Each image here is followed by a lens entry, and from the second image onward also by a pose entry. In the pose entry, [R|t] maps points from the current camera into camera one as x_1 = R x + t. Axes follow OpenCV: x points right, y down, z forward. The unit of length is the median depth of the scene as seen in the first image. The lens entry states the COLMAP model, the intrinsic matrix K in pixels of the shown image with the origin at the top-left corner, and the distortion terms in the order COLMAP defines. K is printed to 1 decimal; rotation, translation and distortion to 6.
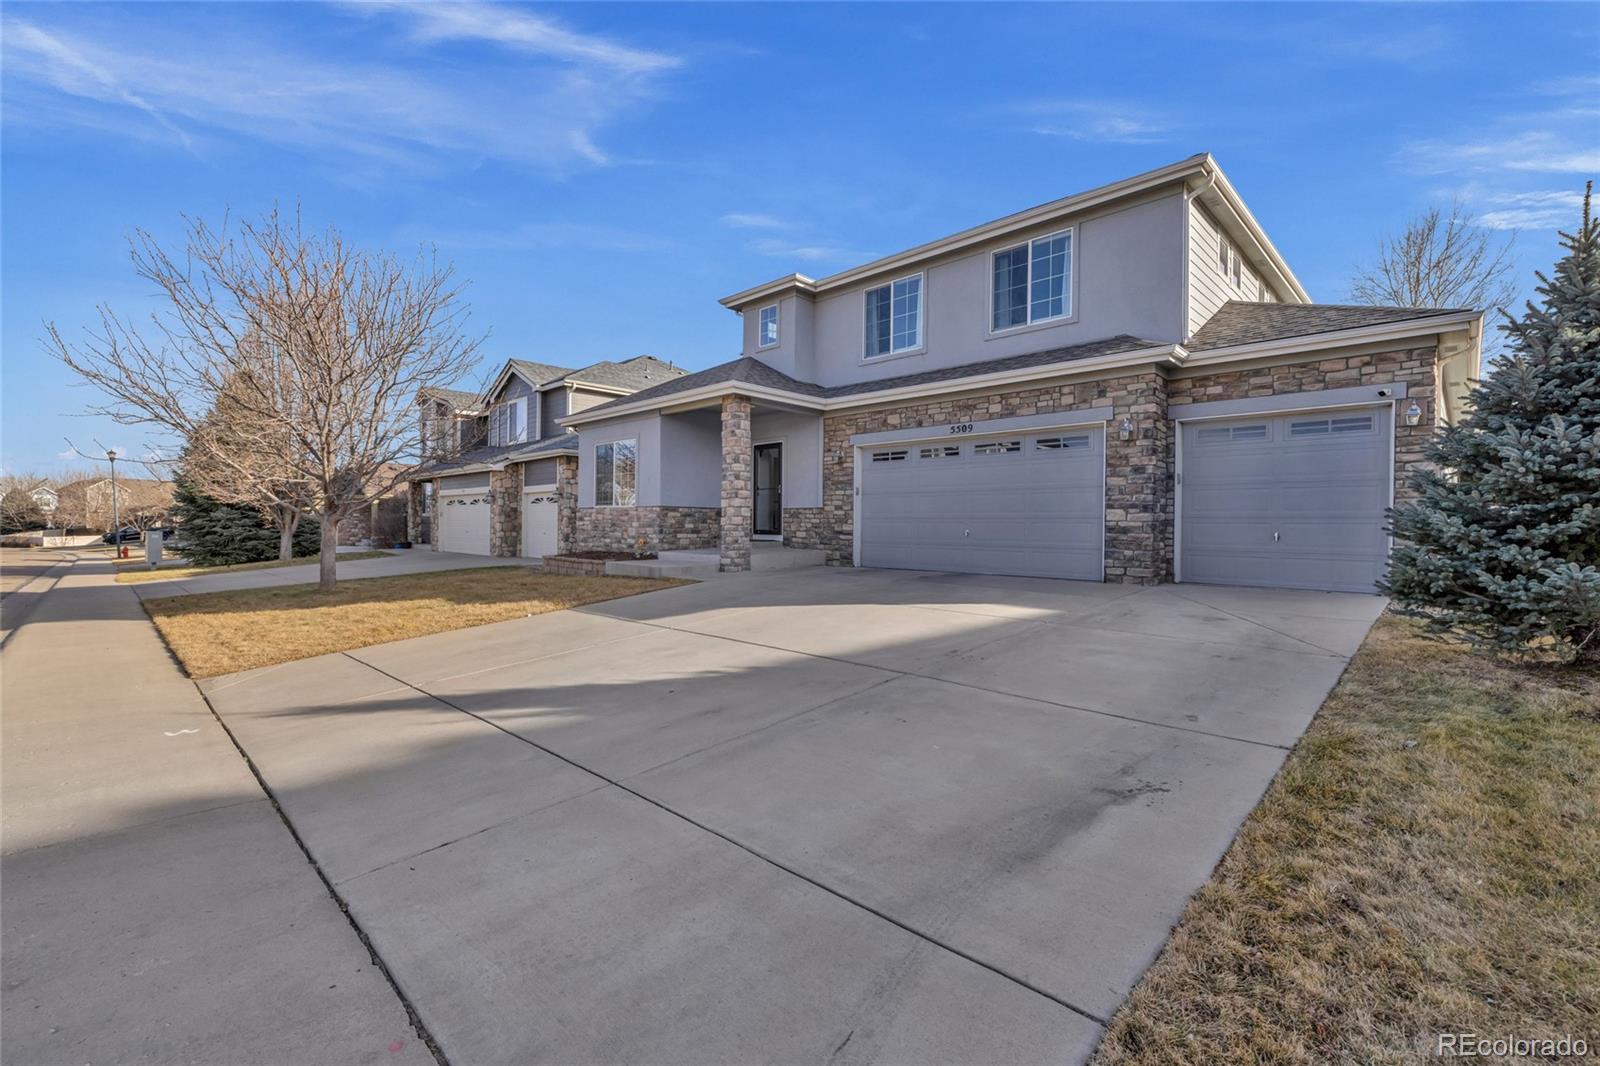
lens RADIAL K [[686.0, 0, 800.0], [0, 686.0, 533.0], [0, 0, 1]] dist [-0.000756, 0.000186]
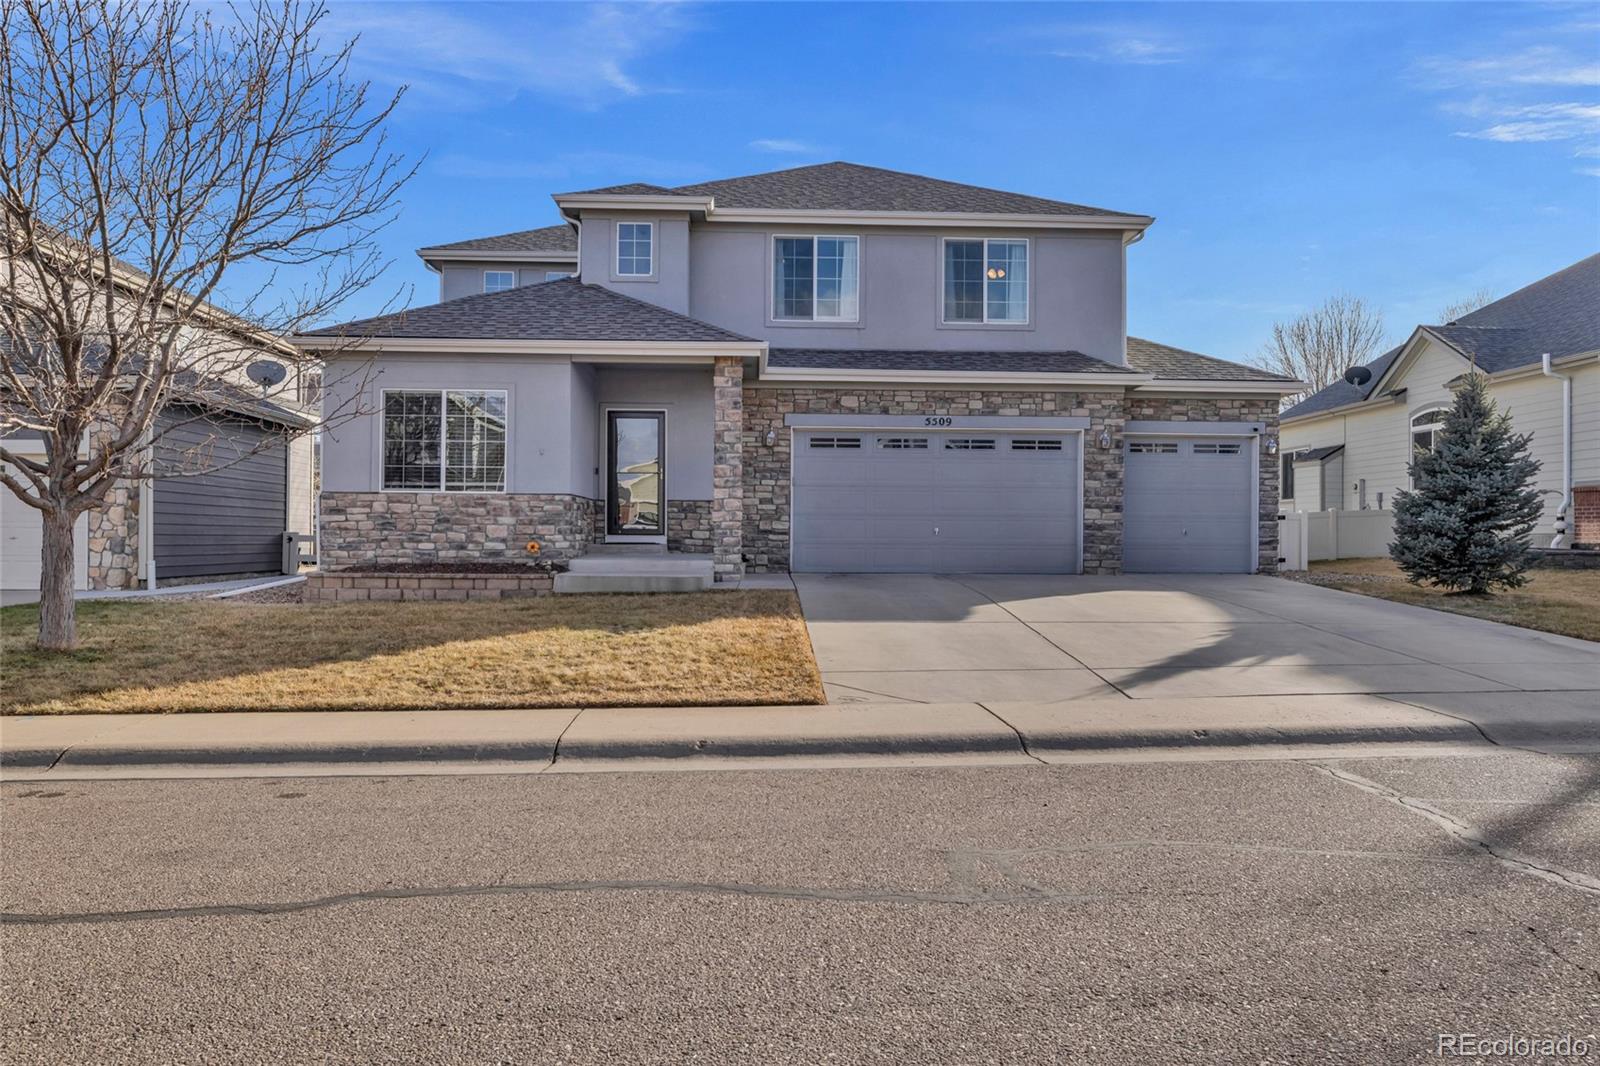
lens RADIAL K [[1164.4, 0, 800.0], [0, 1164.4, 533.0], [0, 0, 1]] dist [0.002472, -0.001336]
pose [[0.684241, -0.002130, 0.729253, -1.063416], [0.007325, 0.999965, -0.003952, 0.007626], [-0.729219, 0.008046, 0.684233, 0.035939]]
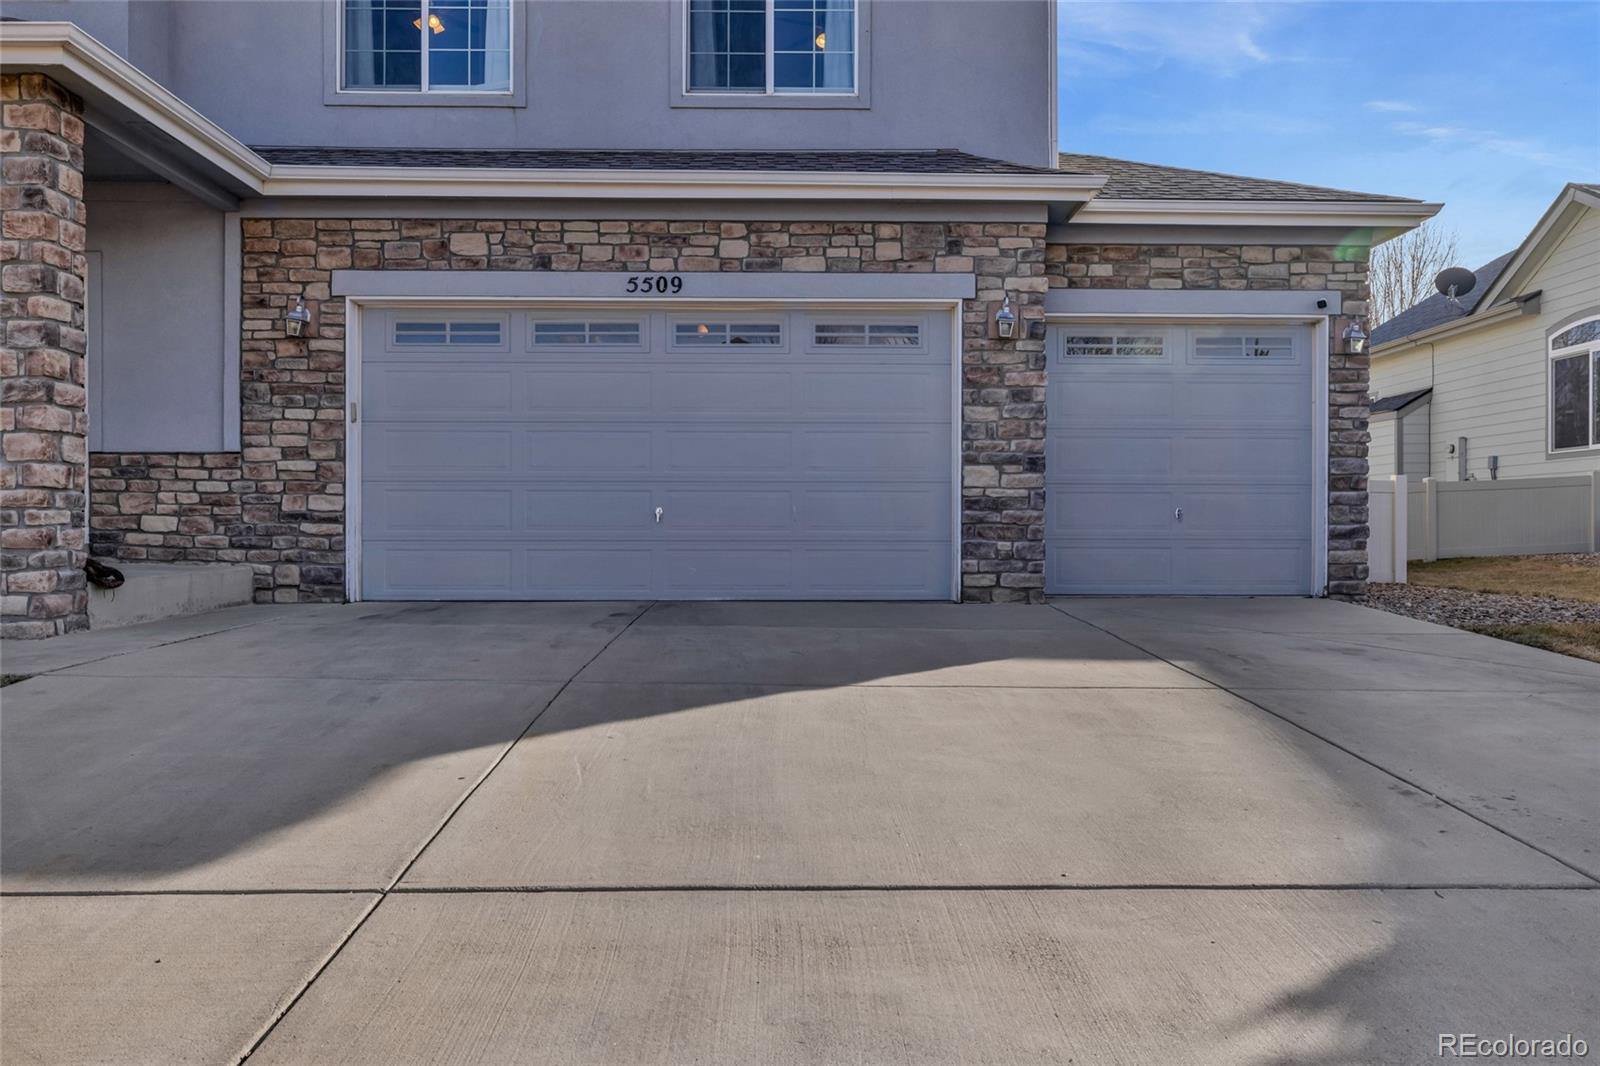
lens RADIAL K [[1133.8, 0, 800.0], [0, 1133.8, 533.0], [0, 0, 1]] dist [-0.004137, 0.002722]
pose [[0.703779, -0.010069, 0.710348, -0.230368], [0.012330, 0.999922, 0.001958, 0.012531], [-0.710312, 0.007381, 0.703848, 0.399612]]
